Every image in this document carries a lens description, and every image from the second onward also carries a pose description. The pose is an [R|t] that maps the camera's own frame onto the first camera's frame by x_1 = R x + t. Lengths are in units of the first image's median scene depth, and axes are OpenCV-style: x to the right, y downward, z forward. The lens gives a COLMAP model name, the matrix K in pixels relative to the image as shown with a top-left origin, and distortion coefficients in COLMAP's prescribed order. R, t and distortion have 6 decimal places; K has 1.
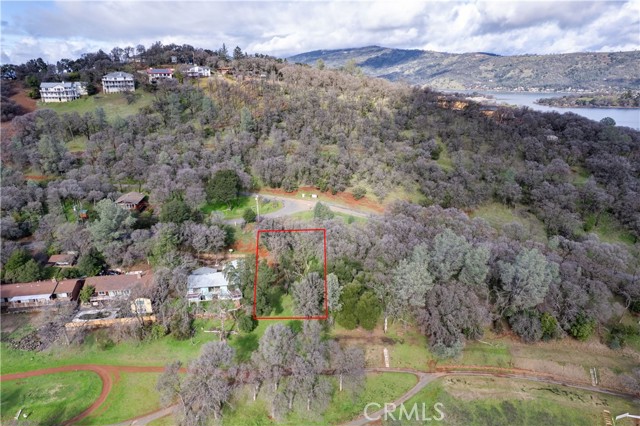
lens RADIAL K [[411.1, 0, 323.0], [0, 411.1, 211.4], [0, 0, 1]] dist [-0.068545, 0.061881]
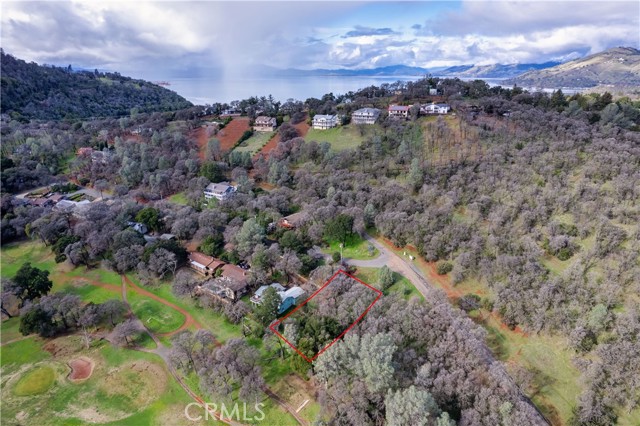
lens RADIAL K [[411.1, 0, 321.3], [0, 411.1, 215.6], [0, 0, 1]] dist [-0.068545, 0.061881]
pose [[0.664770, 0.247259, -0.704943, 0.624151], [-0.230453, 0.965490, 0.121326, -0.247310], [0.710614, 0.081802, 0.698810, 0.084292]]
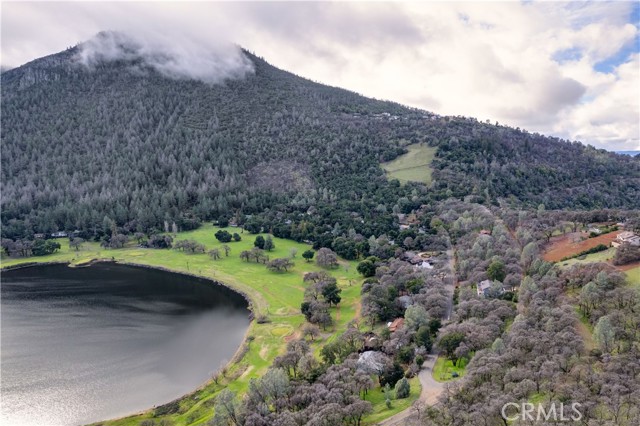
lens RADIAL K [[411.1, 0, 317.5], [0, 411.1, 216.3], [0, 0, 1]] dist [-0.068545, 0.061881]
pose [[-0.570226, 0.123968, -0.812080, 1.007737], [-0.240514, 0.920036, 0.309332, -0.741266], [0.785491, 0.371706, -0.494812, 1.193716]]
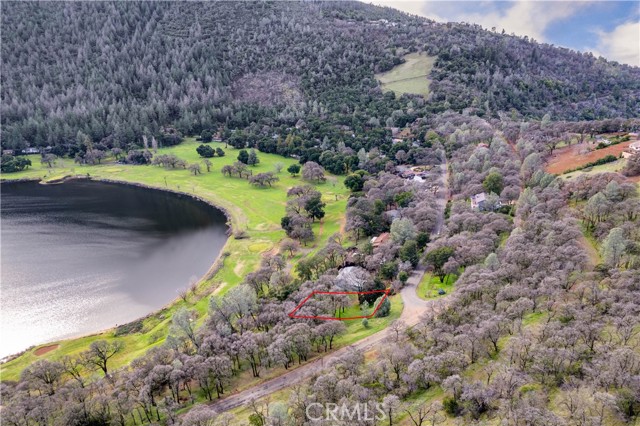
lens RADIAL K [[411.1, 0, 317.1], [0, 411.1, 217.8], [0, 0, 1]] dist [-0.068545, 0.061881]
pose [[-0.561244, 0.280365, -0.778718, 0.837781], [-0.244360, 0.842802, 0.479555, -0.643999], [0.790755, 0.459435, -0.404507, 1.180849]]
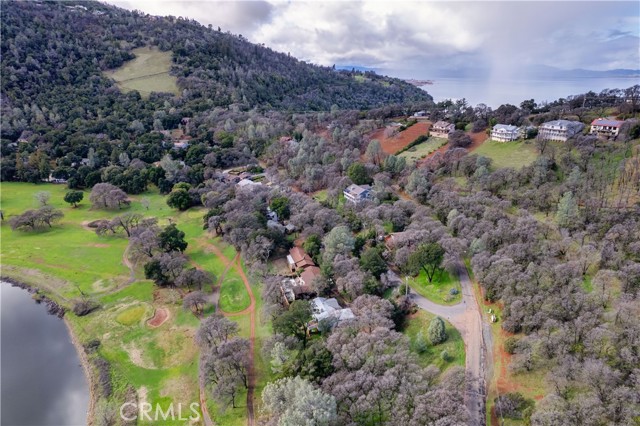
lens RADIAL K [[411.1, 0, 321.1], [0, 411.1, 218.5], [0, 0, 1]] dist [-0.068545, 0.061881]
pose [[0.114899, 0.335435, -0.935030, 0.716798], [-0.305503, 0.907578, 0.288045, -0.393585], [0.945233, 0.252558, 0.206756, 0.517142]]
